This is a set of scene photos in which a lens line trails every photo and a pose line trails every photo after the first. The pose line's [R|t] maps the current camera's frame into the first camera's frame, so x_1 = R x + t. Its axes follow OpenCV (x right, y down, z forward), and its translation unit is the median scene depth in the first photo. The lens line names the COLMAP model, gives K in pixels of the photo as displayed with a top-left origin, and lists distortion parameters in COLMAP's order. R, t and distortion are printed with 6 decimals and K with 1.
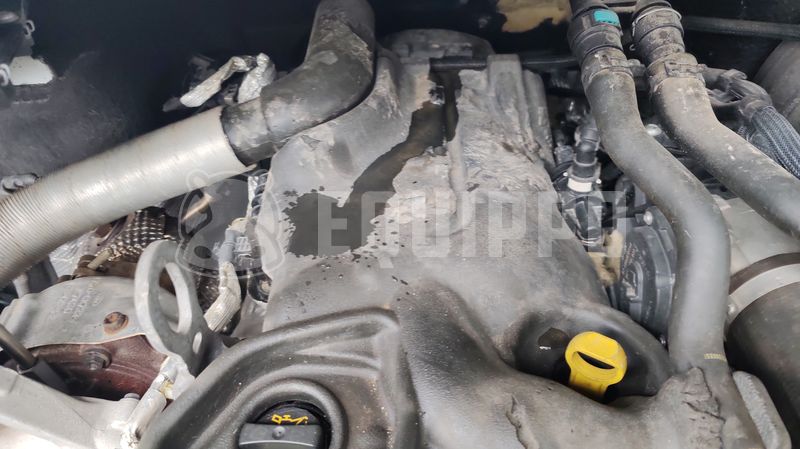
lens RADIAL K [[545.4, 0, 400.0], [0, 545.4, 224.5], [0, 0, 1]] dist [0.021503, -0.004322]
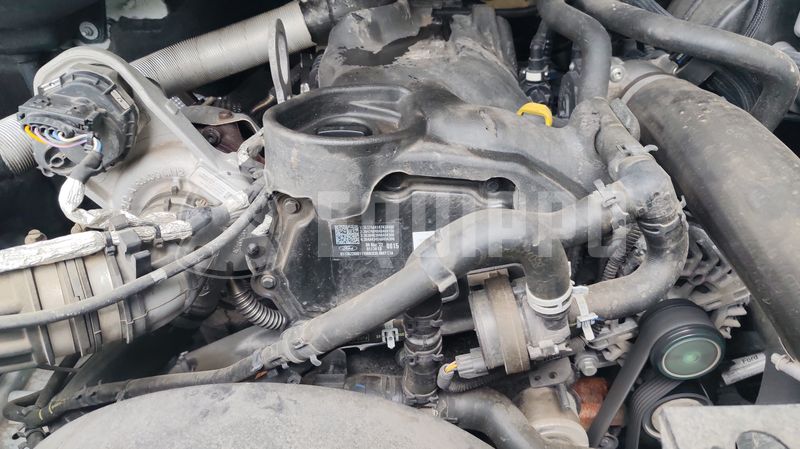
lens RADIAL K [[545.4, 0, 400.0], [0, 545.4, 224.5], [0, 0, 1]] dist [0.021503, -0.004322]
pose [[0.999396, 0.033188, 0.010279, -0.032924], [-0.030883, 0.984124, -0.174774, 0.633563], [-0.015916, 0.174351, 0.984555, -0.398617]]
